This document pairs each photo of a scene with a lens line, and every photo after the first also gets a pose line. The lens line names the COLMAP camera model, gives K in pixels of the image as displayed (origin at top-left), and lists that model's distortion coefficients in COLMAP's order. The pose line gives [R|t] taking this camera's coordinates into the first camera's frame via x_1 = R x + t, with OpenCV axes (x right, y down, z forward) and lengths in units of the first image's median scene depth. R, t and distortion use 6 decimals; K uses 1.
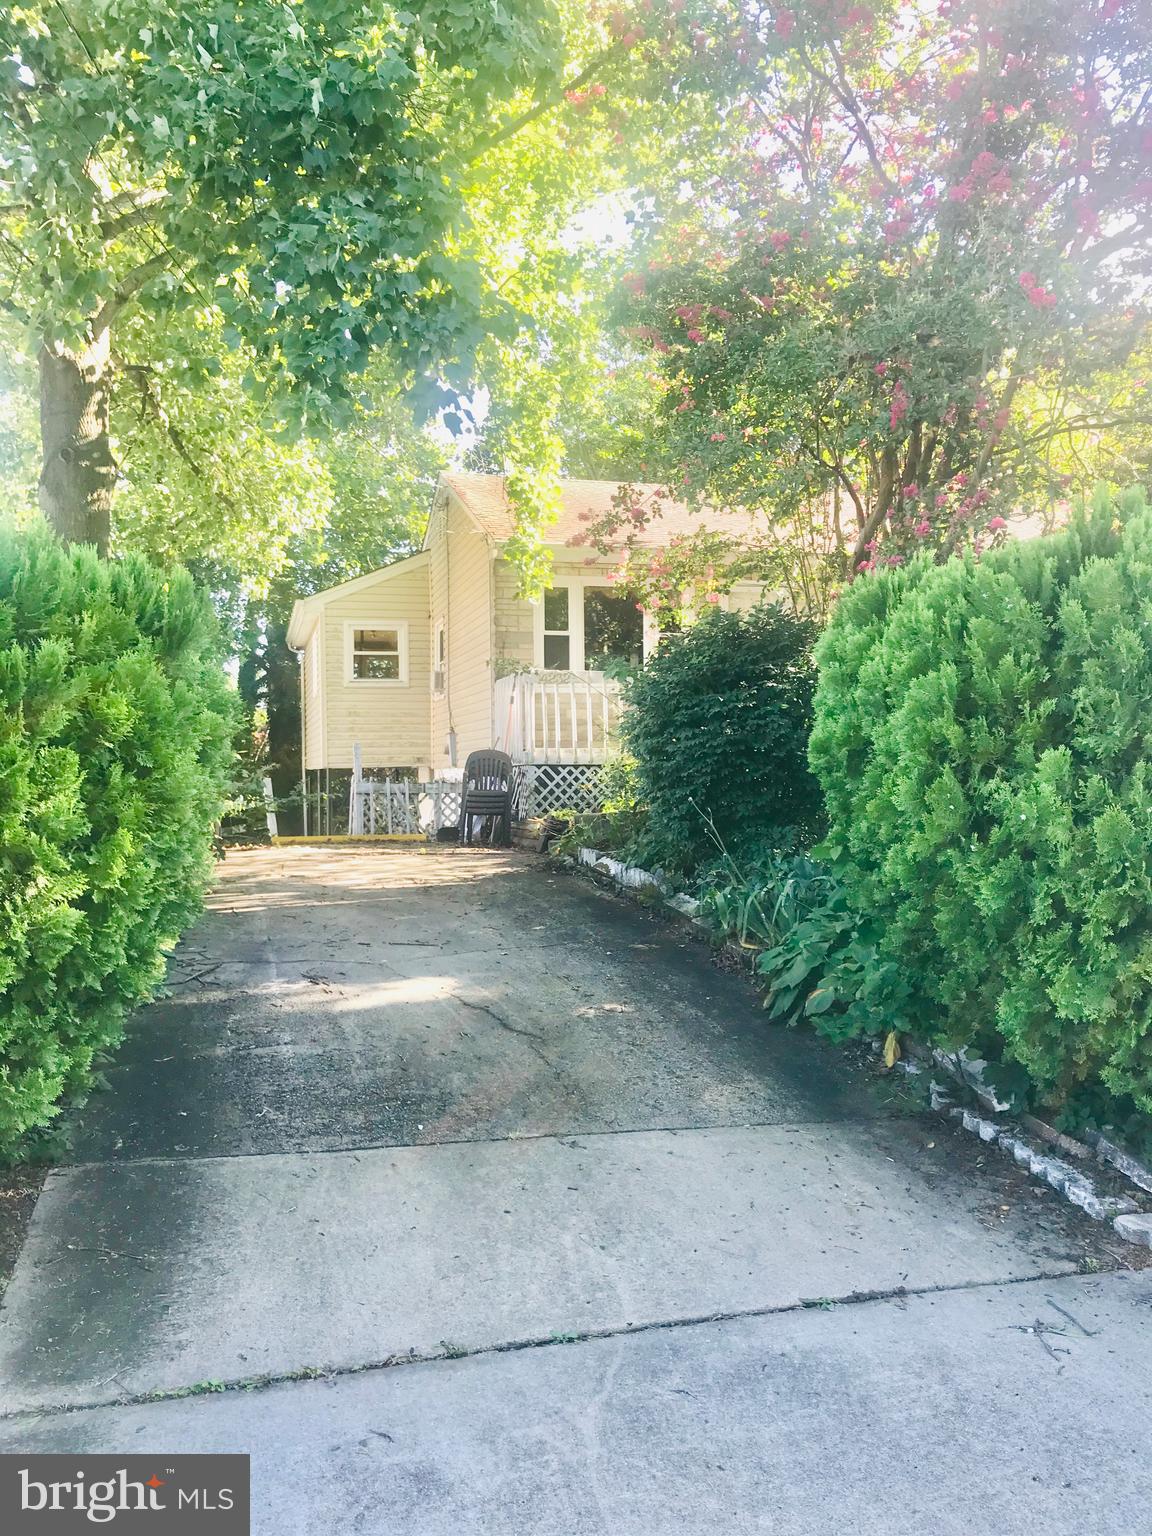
lens RADIAL K [[1256.9, 0, 576.0], [0, 1256.9, 768.0], [0, 0, 1]] dist [0.045950, -0.049927]
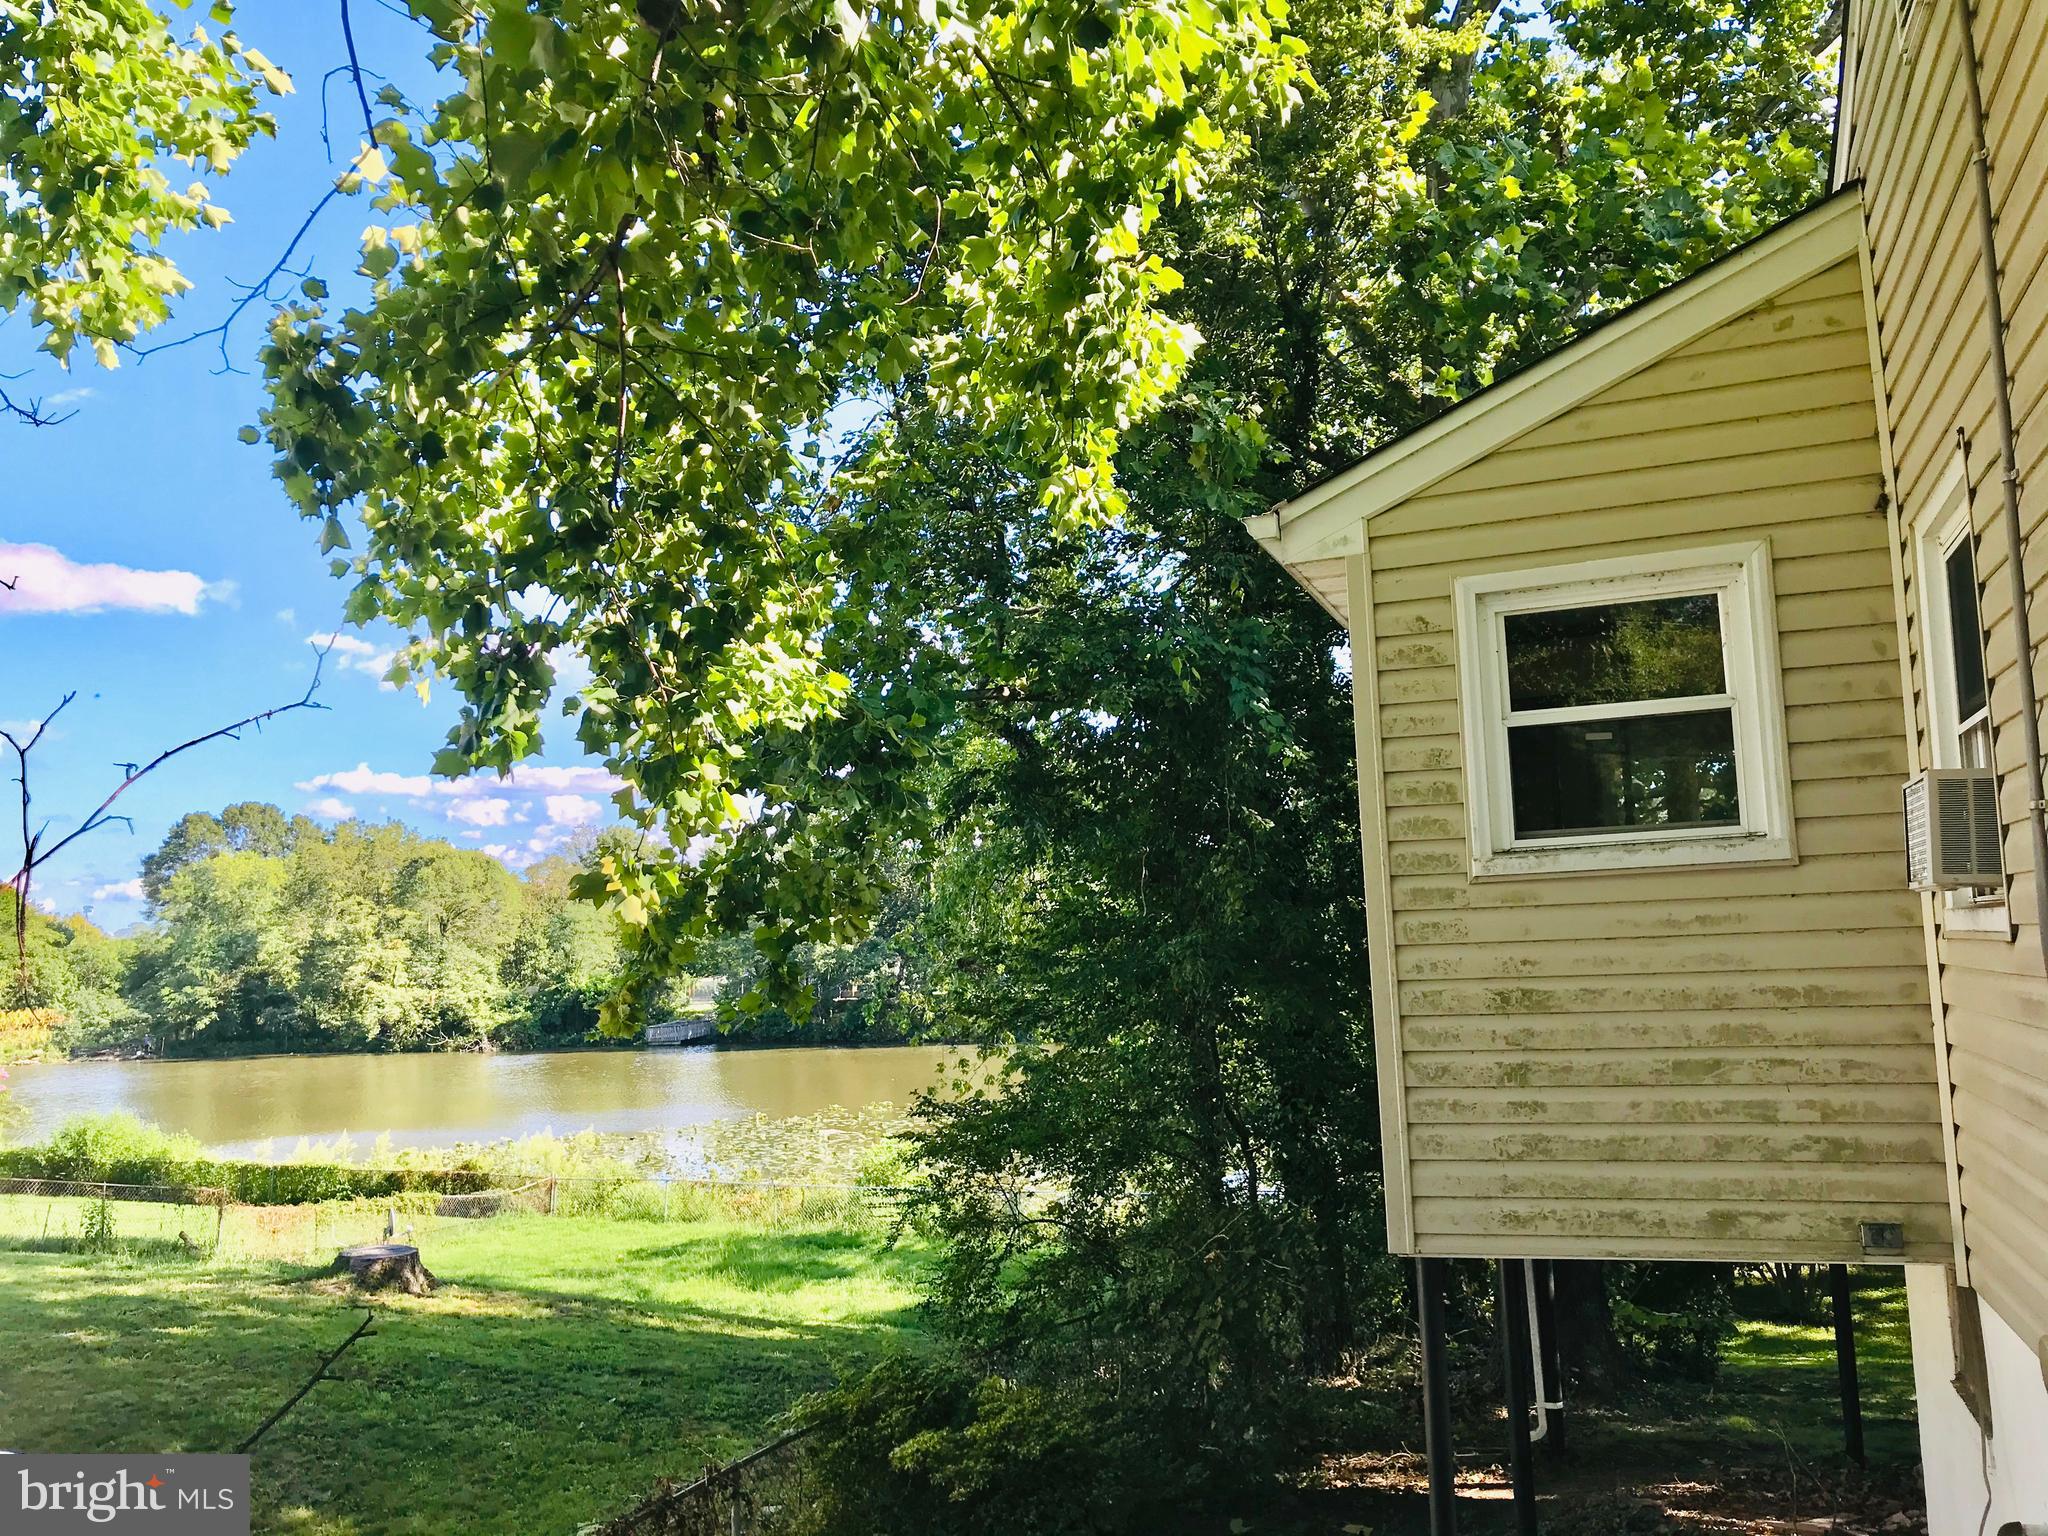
lens RADIAL K [[1675.9, 0, 1024.4], [0, 1675.9, 750.3], [0, 0, 1]] dist [0.045950, -0.049927]
pose [[0.817004, -0.082922, -0.570638, -0.112307], [0.023933, 0.993630, -0.110123, -0.079550], [0.576135, 0.076314, 0.813784, 1.018577]]
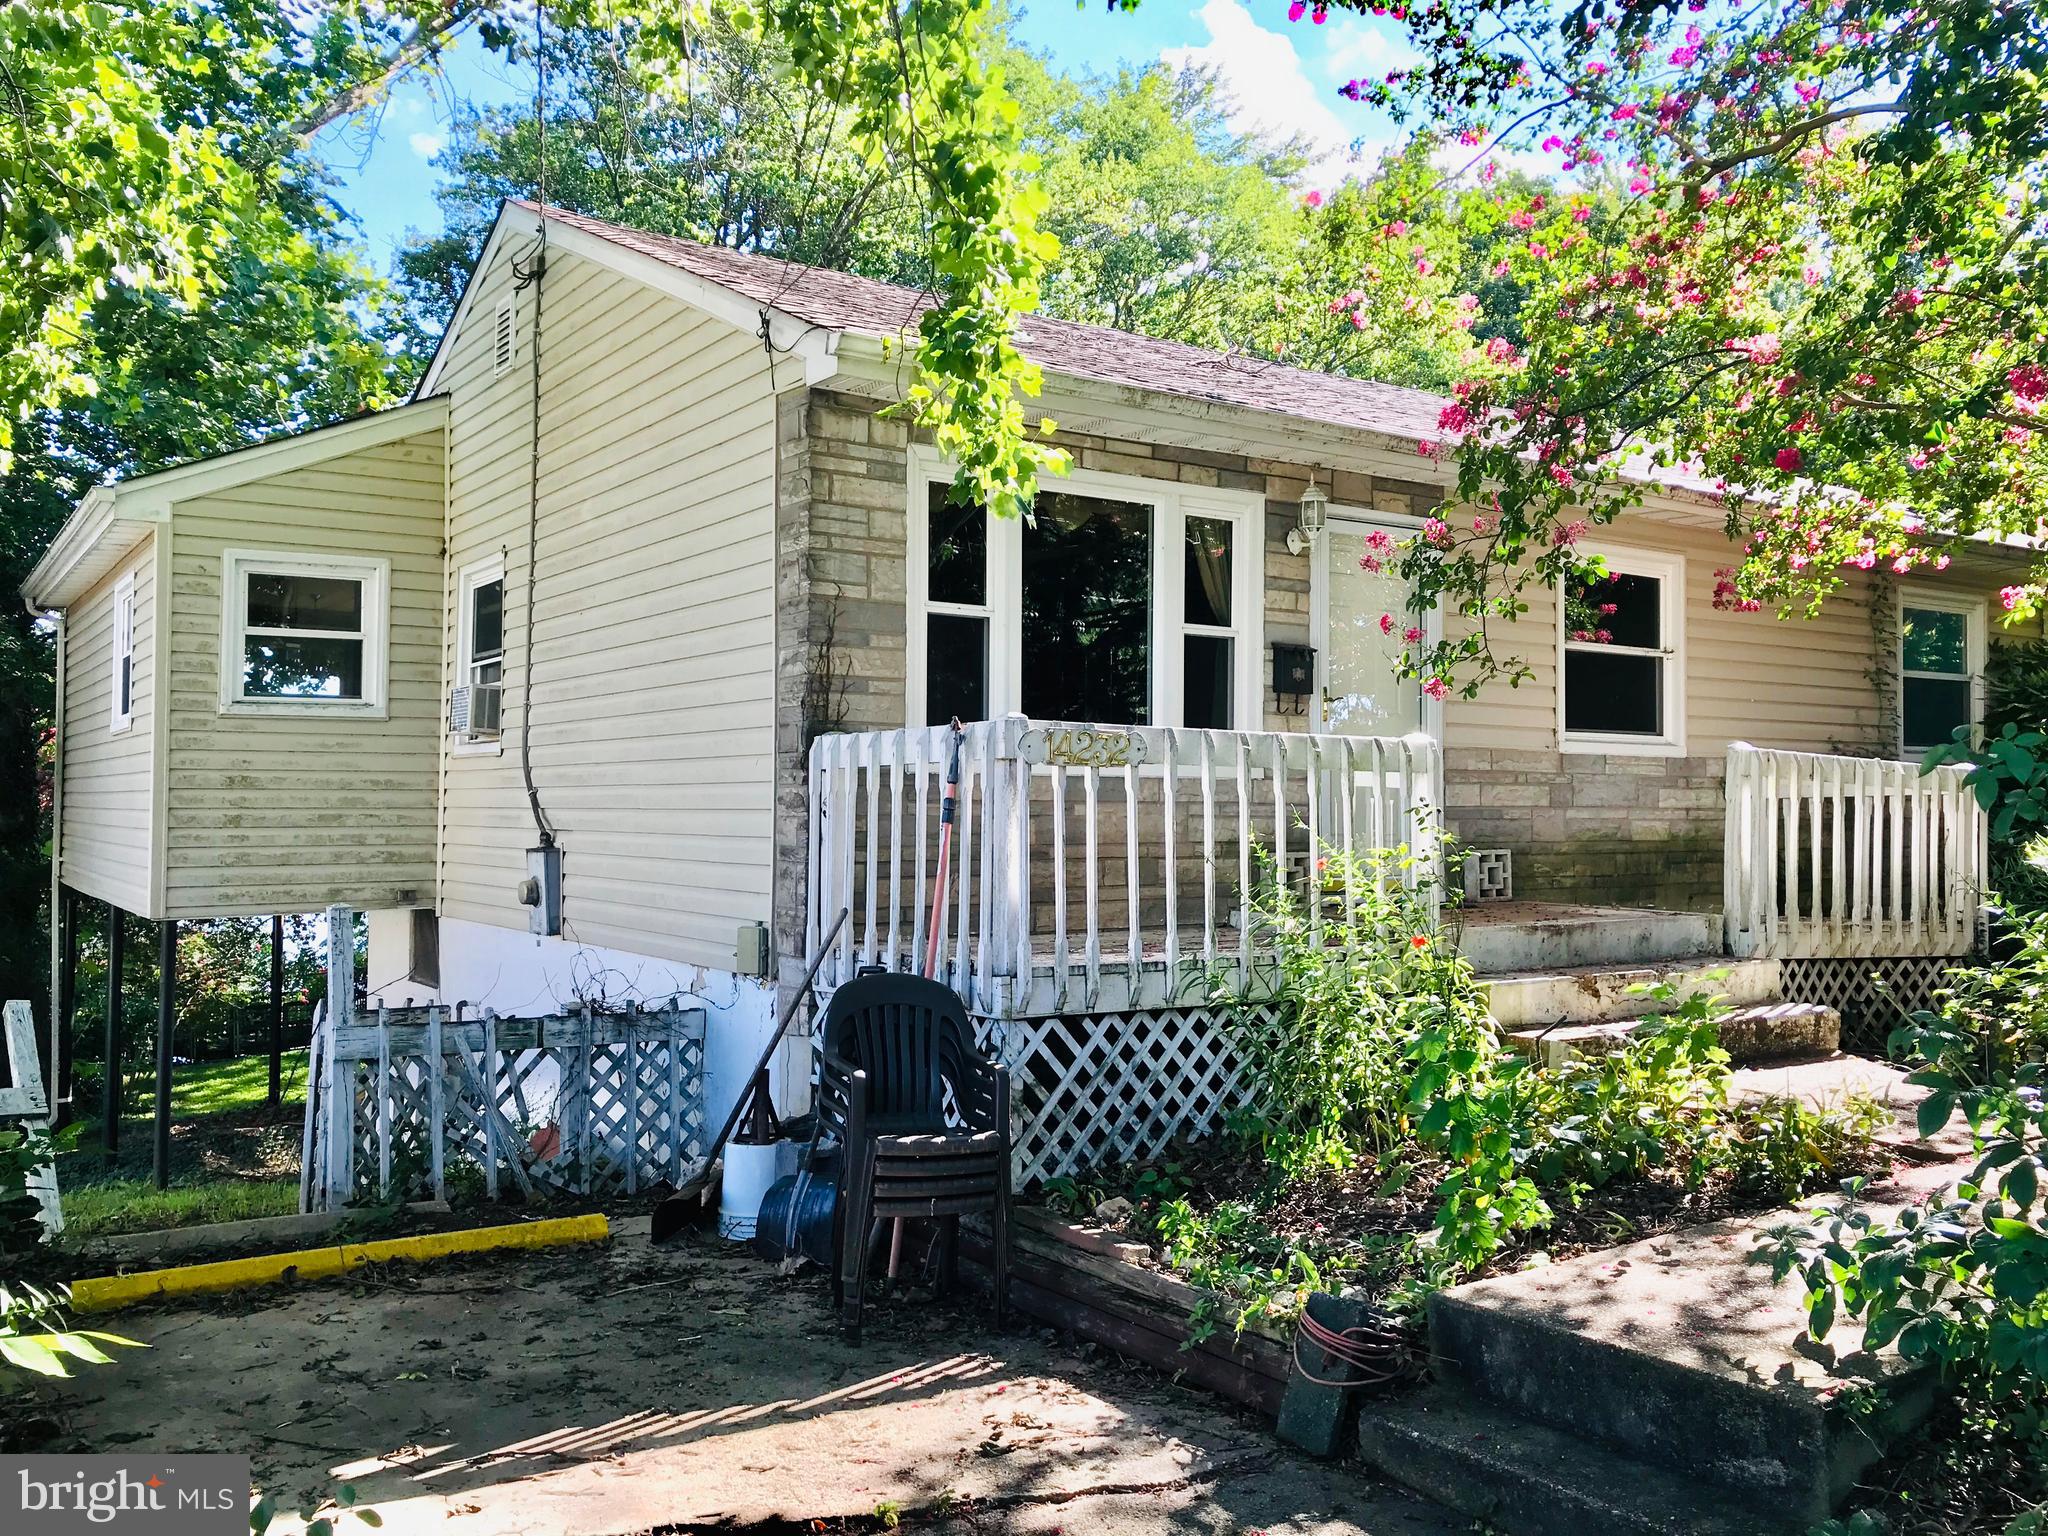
lens RADIAL K [[1675.9, 0, 1024.4], [0, 1675.9, 750.3], [0, 0, 1]] dist [0.045950, -0.049927]
pose [[0.941181, 0.030384, 0.336534, -0.175201], [-0.018441, 0.999083, -0.038629, -0.052970], [-0.337400, 0.030150, 0.940879, 0.591986]]
